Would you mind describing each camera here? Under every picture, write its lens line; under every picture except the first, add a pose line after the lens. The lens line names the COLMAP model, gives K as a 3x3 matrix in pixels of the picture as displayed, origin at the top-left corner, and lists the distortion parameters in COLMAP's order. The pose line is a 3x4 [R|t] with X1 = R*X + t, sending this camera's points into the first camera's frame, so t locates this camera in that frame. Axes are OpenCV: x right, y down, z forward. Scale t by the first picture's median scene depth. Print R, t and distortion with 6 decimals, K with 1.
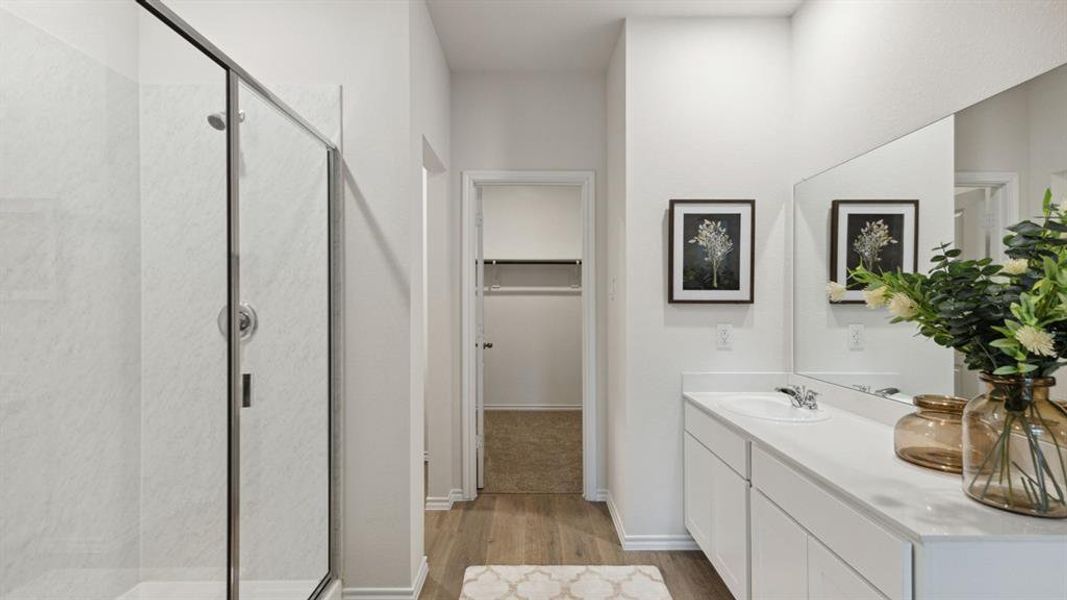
lens RADIAL K [[487.5, 0, 533.3], [0, 487.5, 300.1], [0, 0, 1]] dist [0.005226, -0.000009]
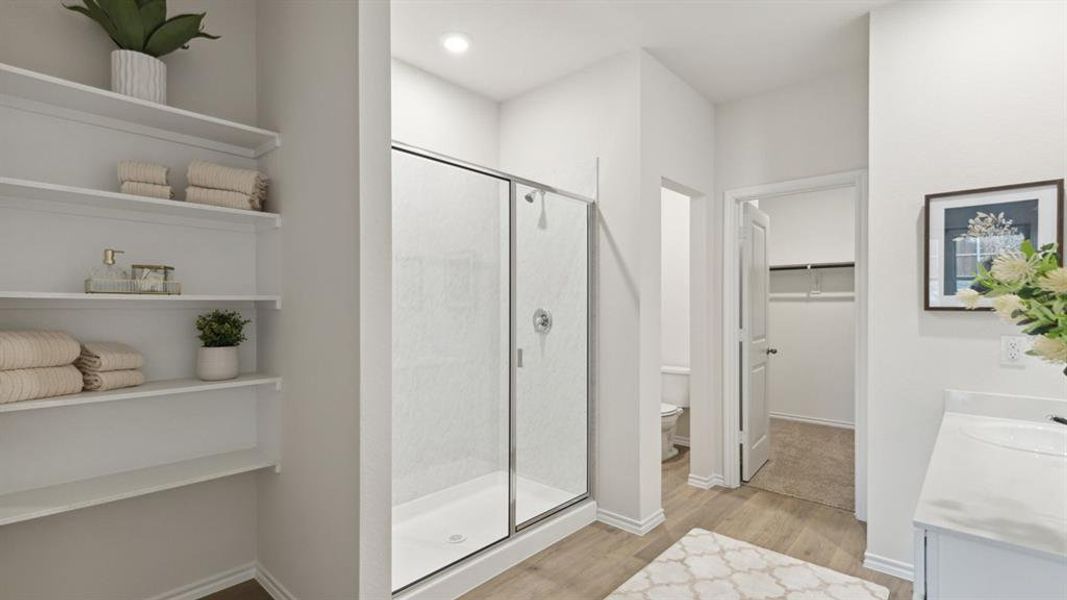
lens RADIAL K [[487.5, 0, 531.3], [0, 487.5, 304.3], [0, 0, 1]] dist [0.005226, -0.000009]
pose [[0.739087, -0.003761, -0.673599, 0.350464], [0.000656, 0.999988, -0.004864, -0.000915], [0.673609, 0.003153, 0.739081, -0.155278]]
